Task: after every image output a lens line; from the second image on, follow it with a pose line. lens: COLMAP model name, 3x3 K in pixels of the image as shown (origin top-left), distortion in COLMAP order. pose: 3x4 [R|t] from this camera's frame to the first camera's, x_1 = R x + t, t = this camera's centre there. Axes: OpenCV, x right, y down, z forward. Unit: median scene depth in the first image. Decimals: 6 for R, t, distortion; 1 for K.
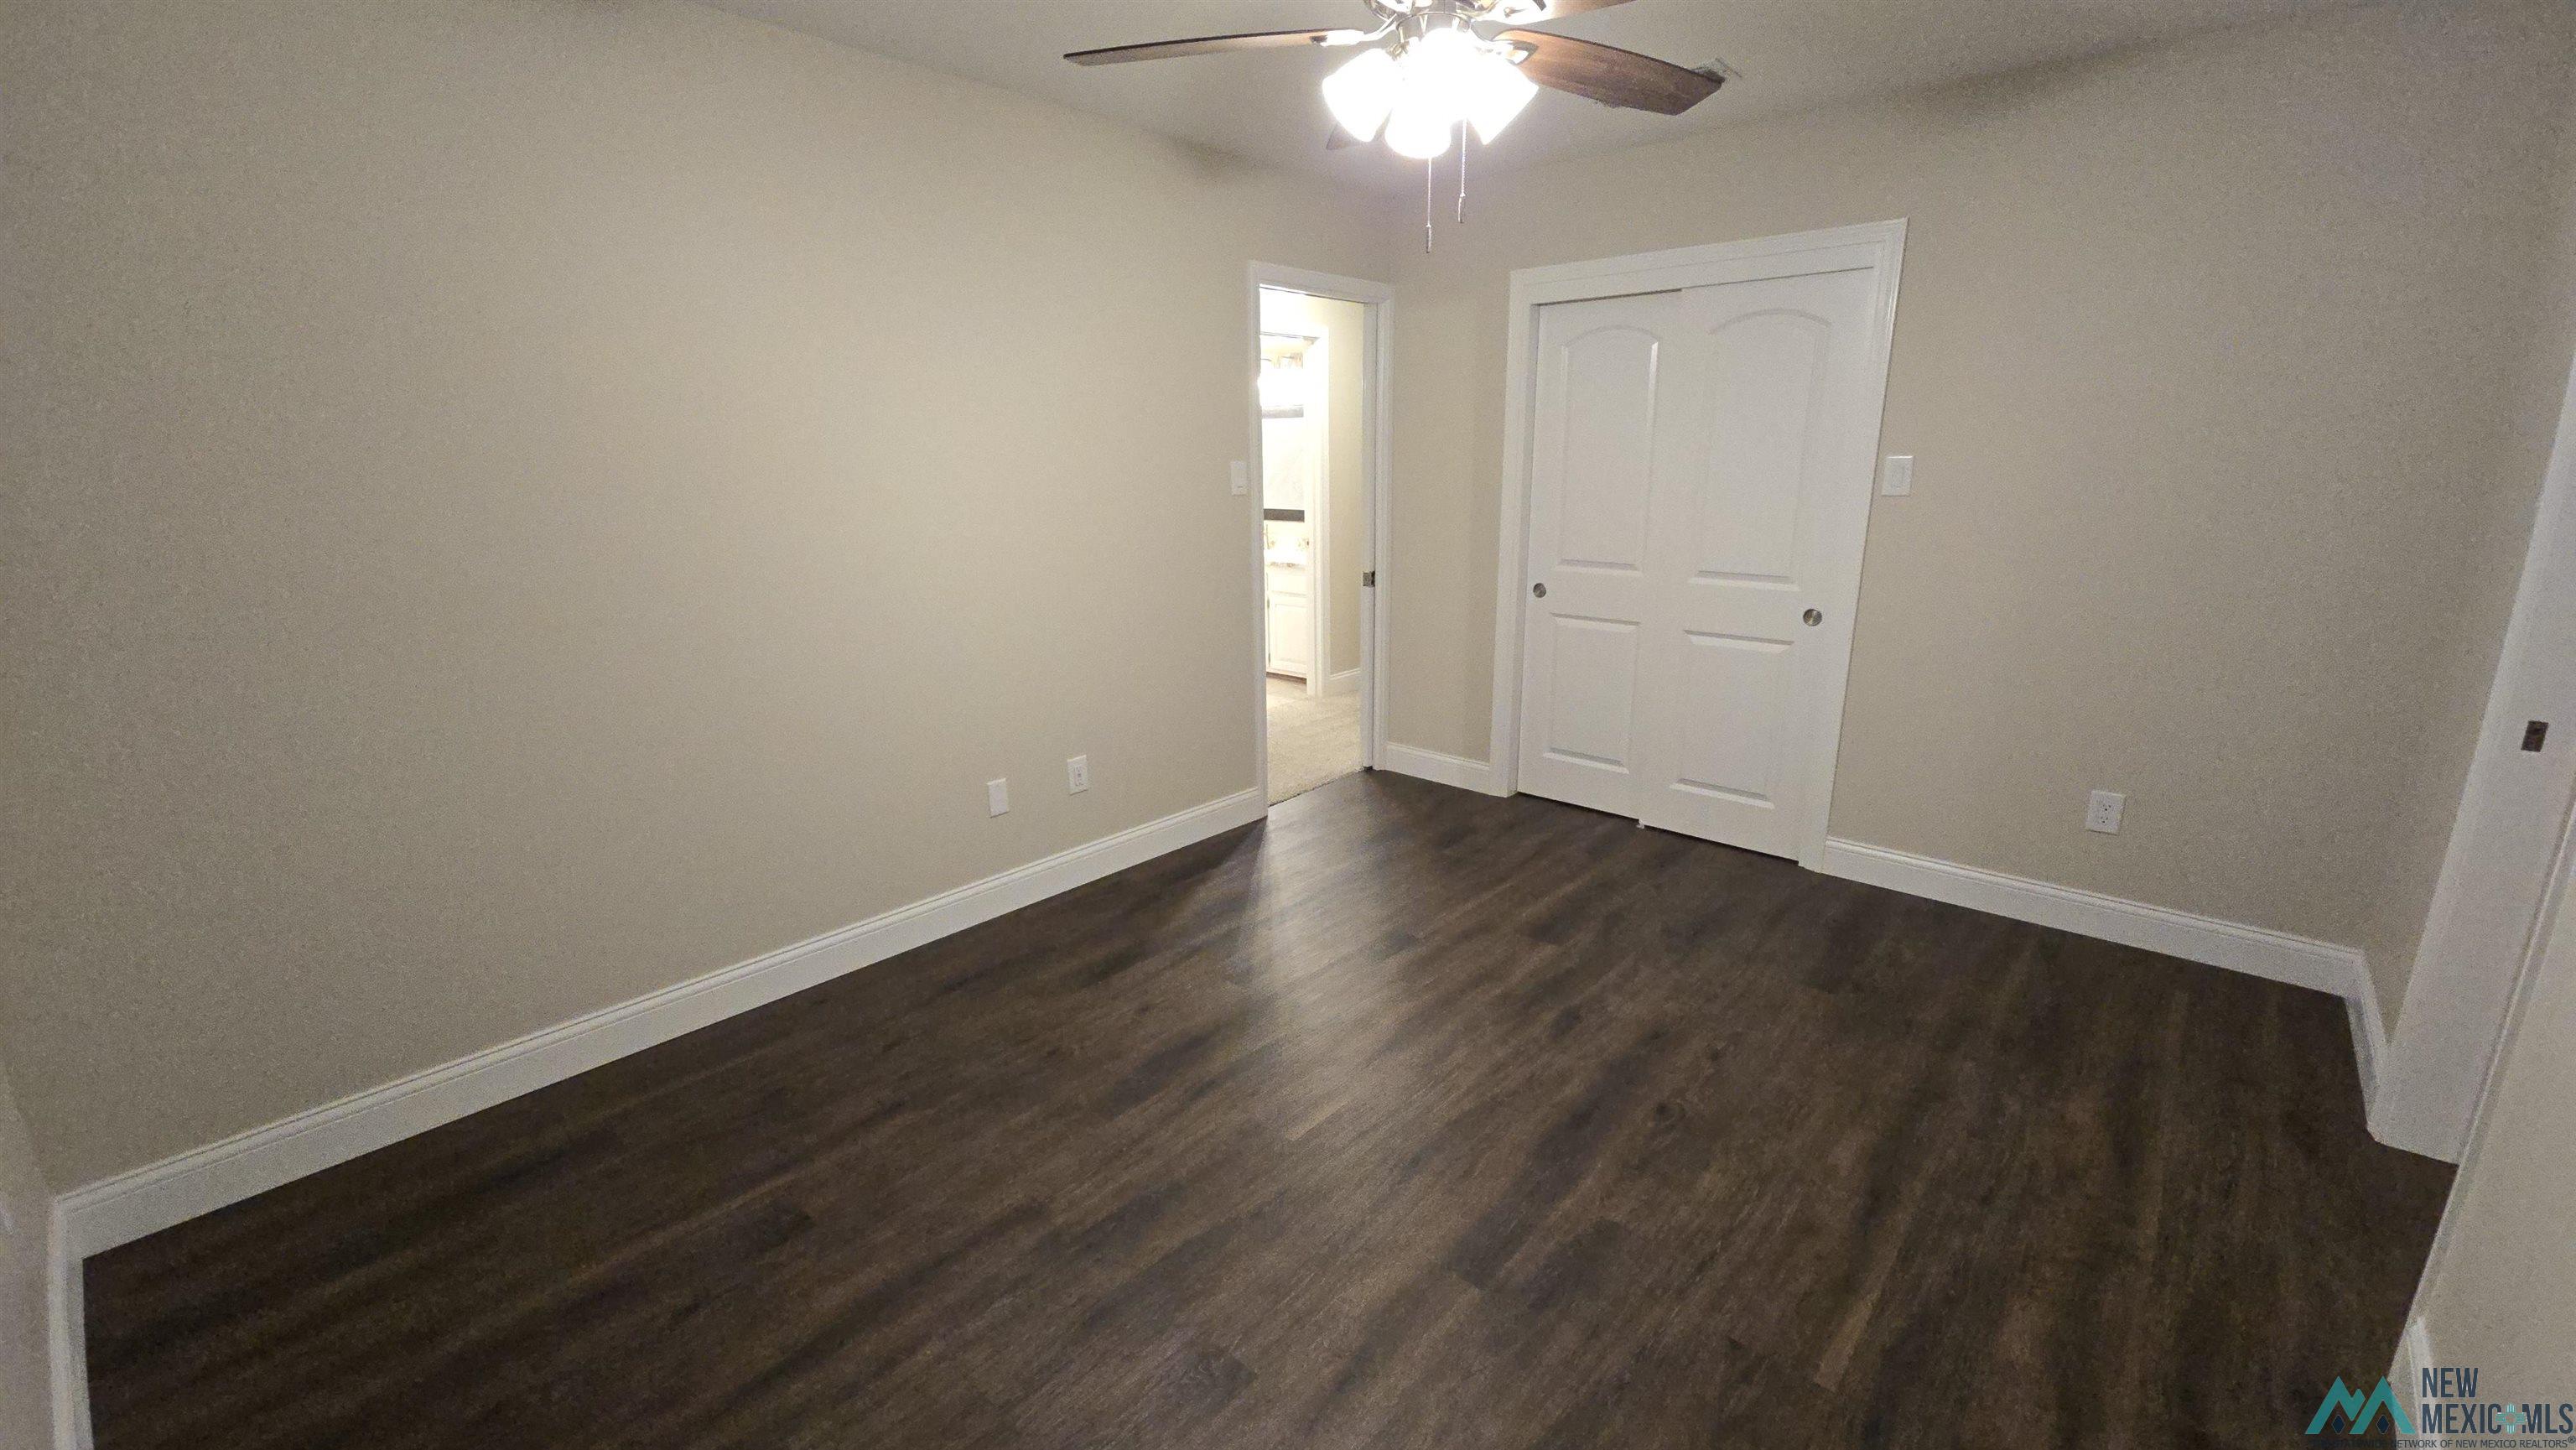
lens RADIAL K [[1057.3, 0, 1289.5], [0, 1057.3, 736.1], [0, 0, 1]] dist [-0.000091, -0.003093]
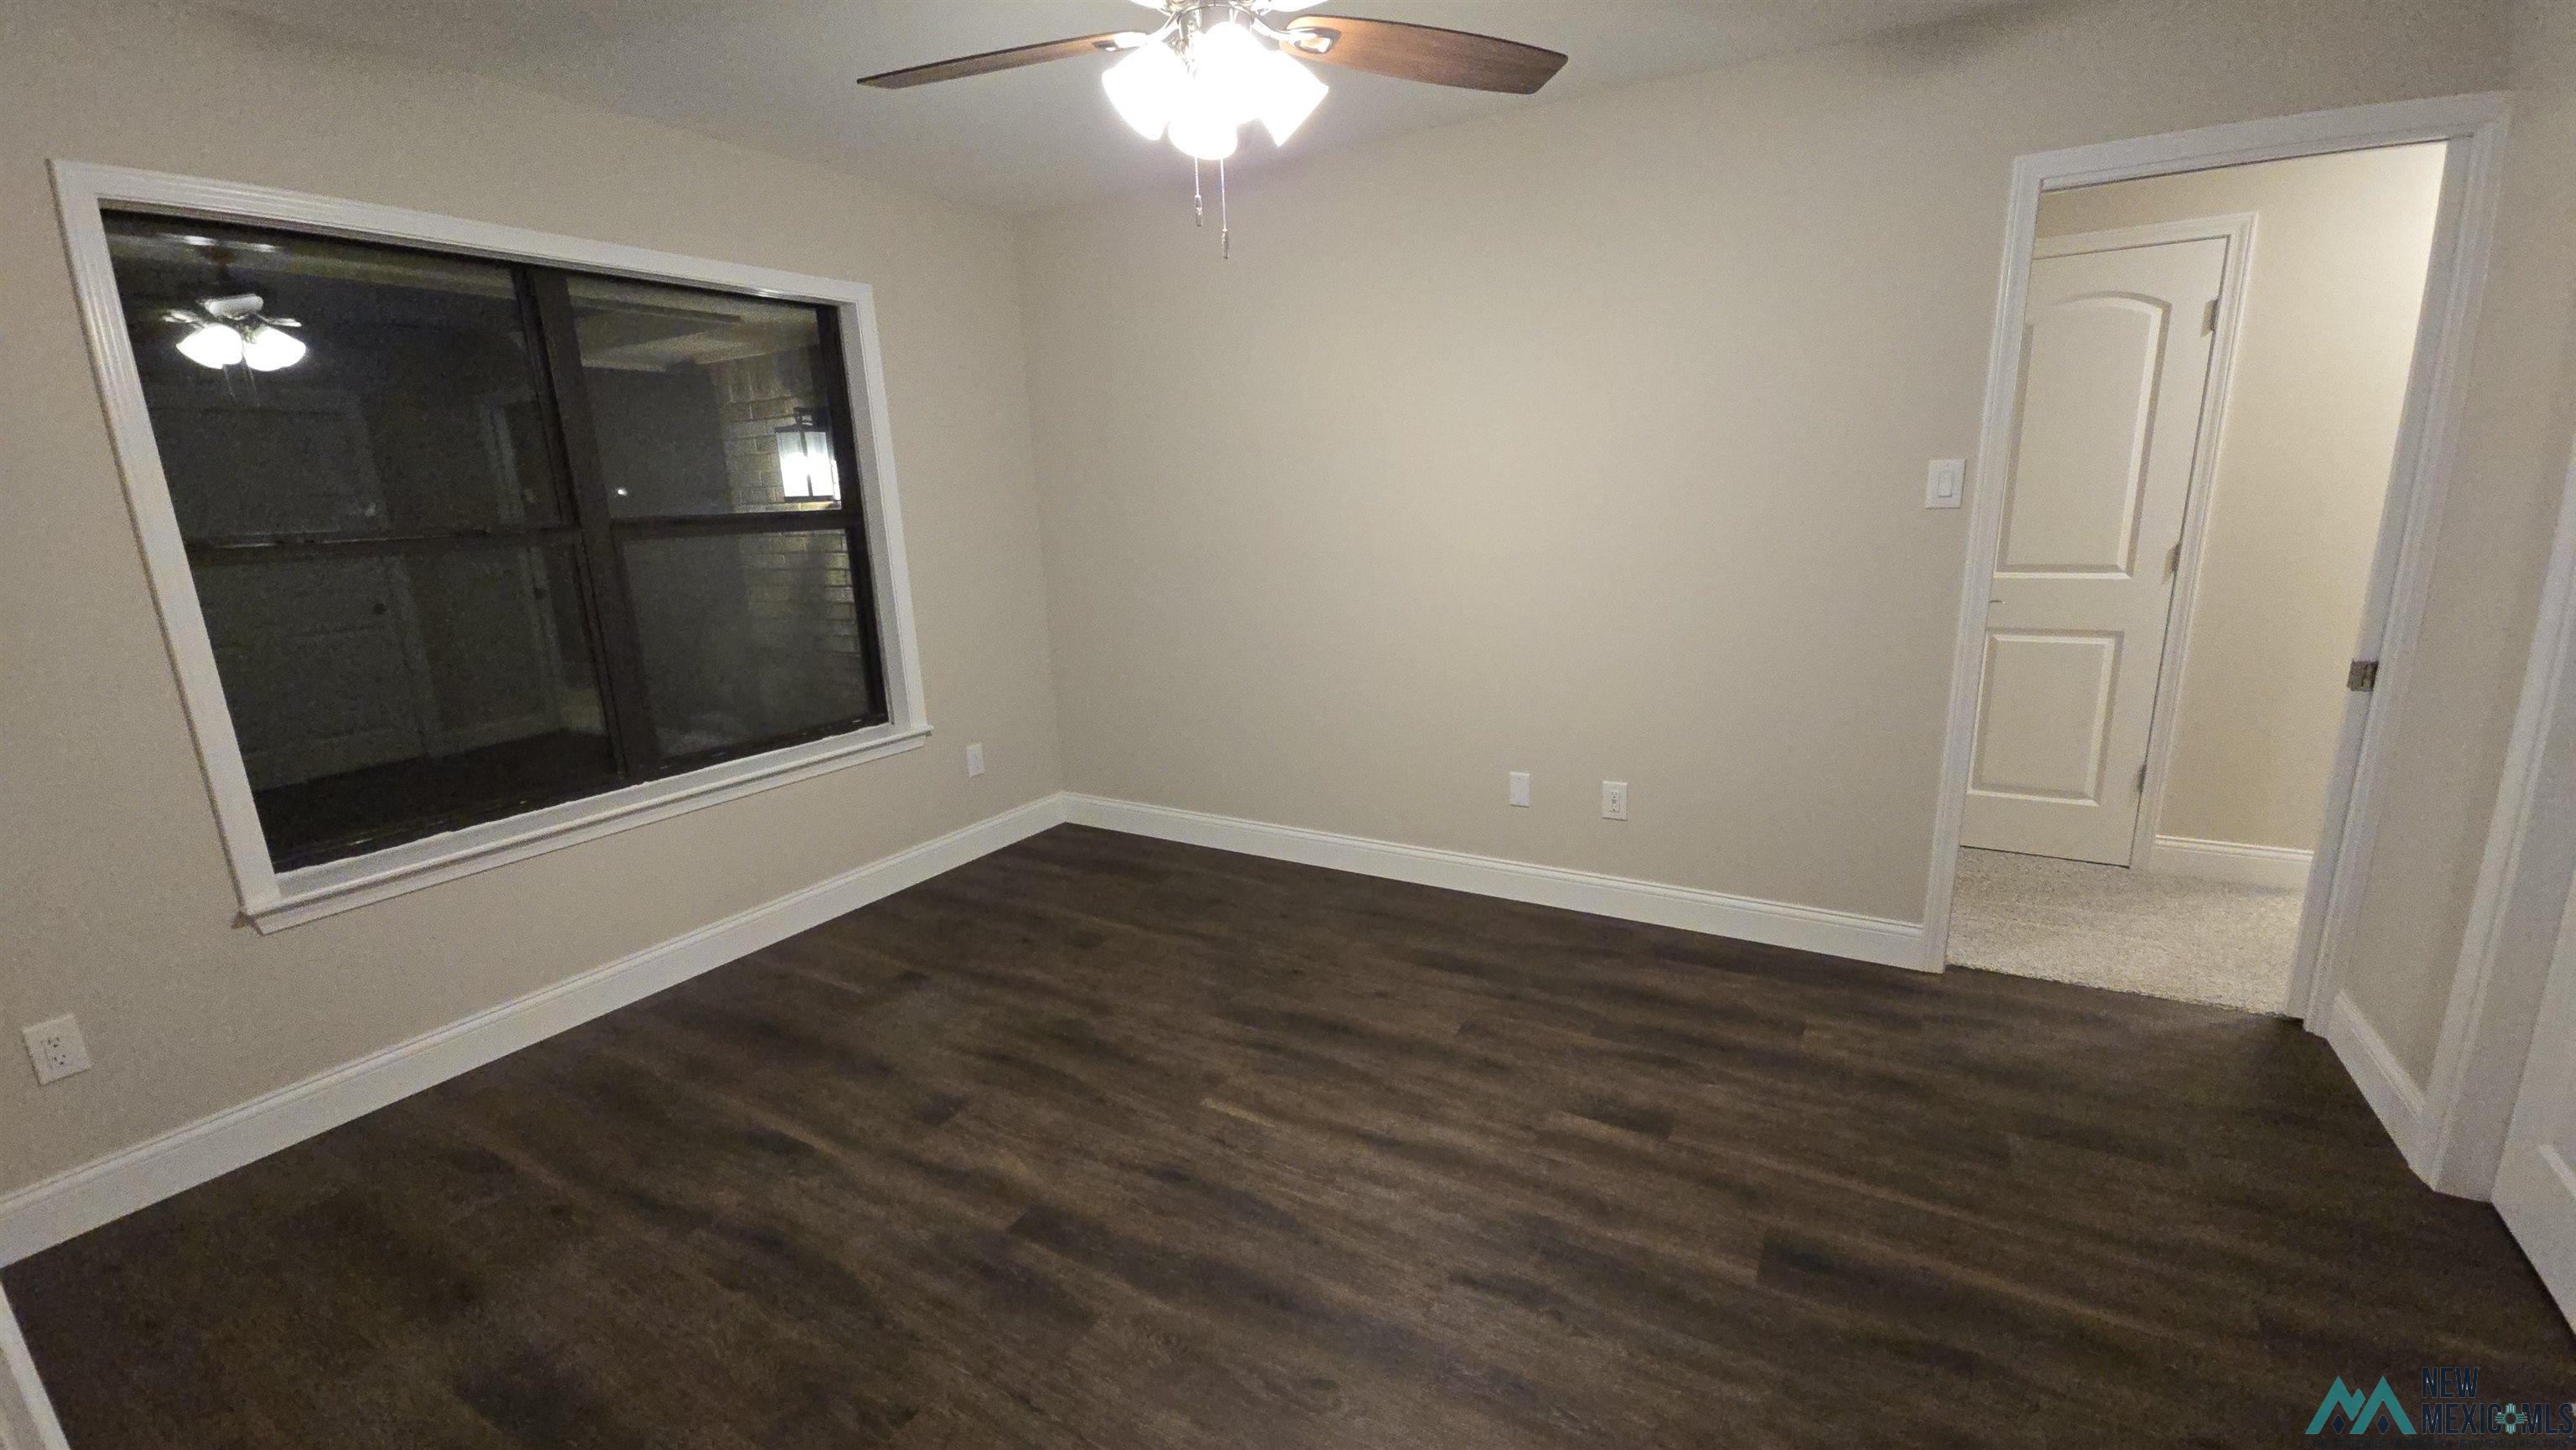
lens RADIAL K [[1057.3, 0, 1294.7], [0, 1057.3, 722.2], [0, 0, 1]] dist [-0.000091, -0.003093]
pose [[0.190159, 0.218632, -0.957100, 0.893024], [-0.224912, 0.958662, 0.174303, -0.183956], [0.955643, 0.182118, 0.231471, 0.711179]]
